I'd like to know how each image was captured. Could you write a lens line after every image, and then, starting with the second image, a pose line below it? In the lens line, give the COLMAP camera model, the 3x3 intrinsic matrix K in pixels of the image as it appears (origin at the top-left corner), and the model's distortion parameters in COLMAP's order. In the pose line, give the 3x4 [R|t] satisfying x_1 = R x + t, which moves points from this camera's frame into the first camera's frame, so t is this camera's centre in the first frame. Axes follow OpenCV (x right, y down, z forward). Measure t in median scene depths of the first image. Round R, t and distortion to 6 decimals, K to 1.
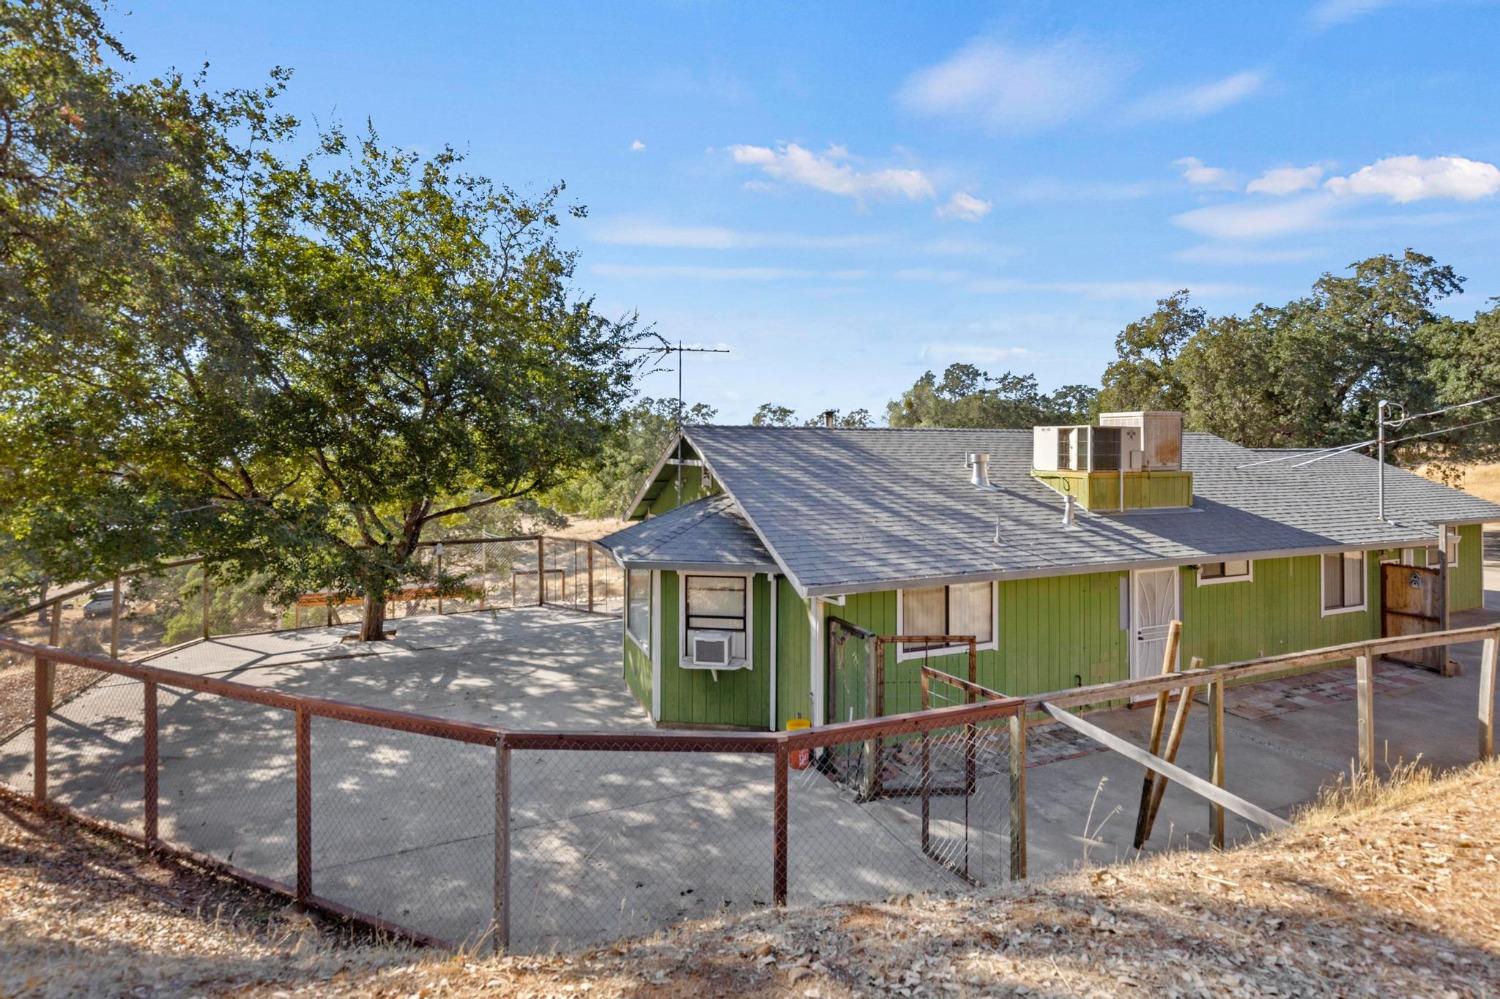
lens RADIAL K [[719.4, 0, 753.1], [0, 719.4, 446.1], [0, 0, 1]] dist [-0.001427, 0.000937]
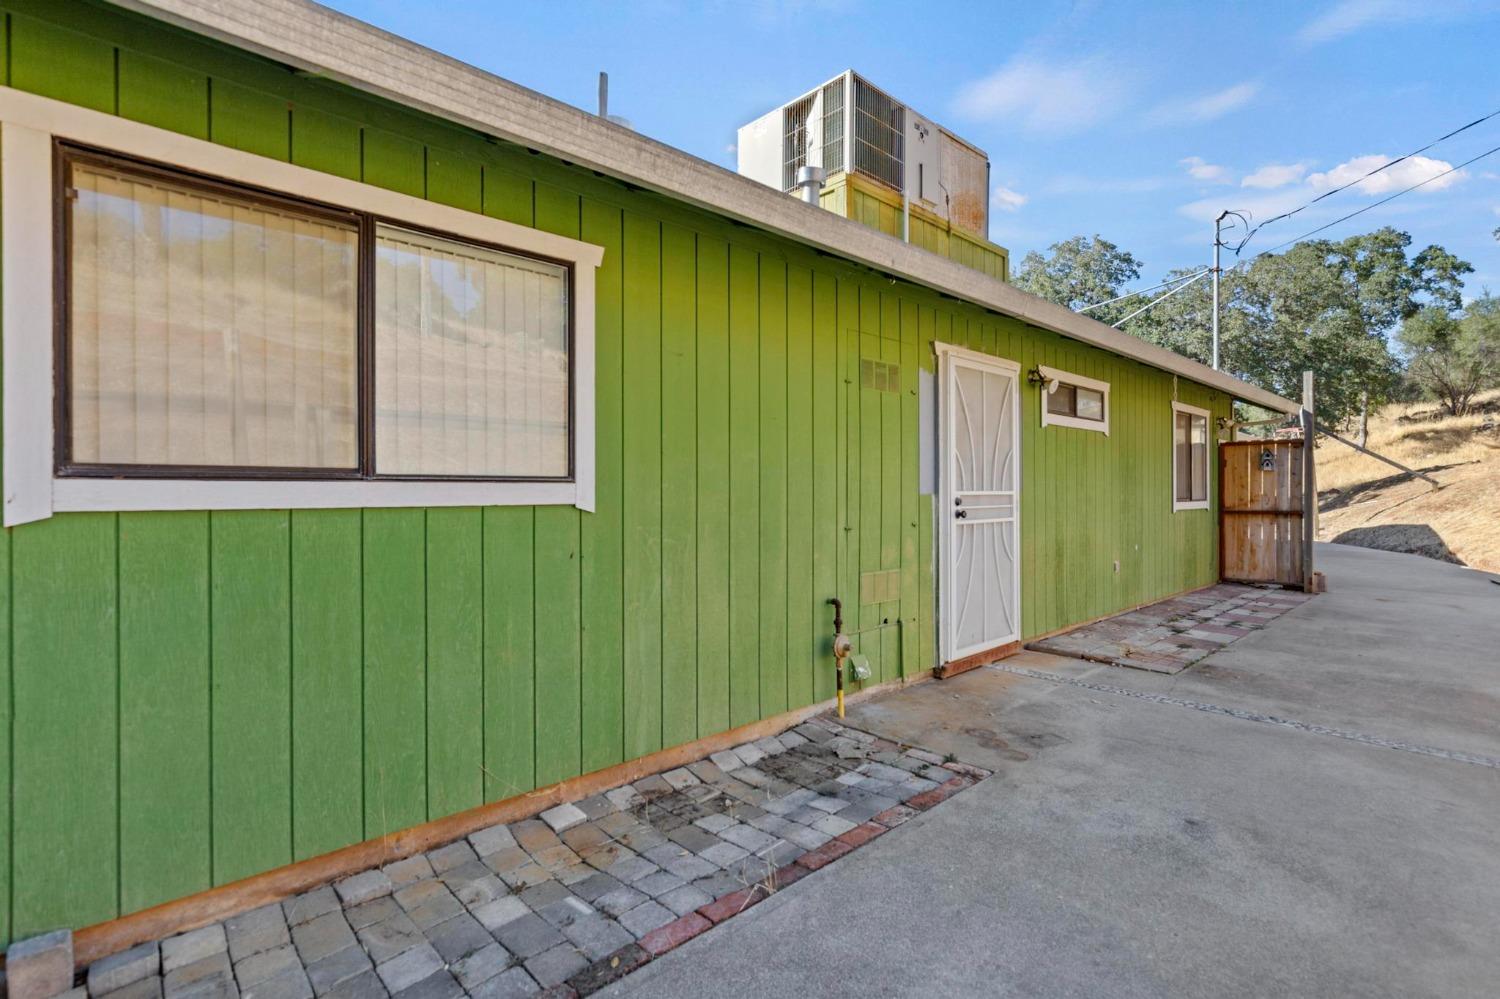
lens RADIAL K [[719.4, 0, 750.3], [0, 719.4, 497.0], [0, 0, 1]] dist [-0.001427, 0.000937]
pose [[0.937713, -0.009088, 0.347291, 0.248694], [0.000712, 0.999706, 0.024238, 0.226039], [-0.347410, -0.022481, 0.937444, 0.586898]]
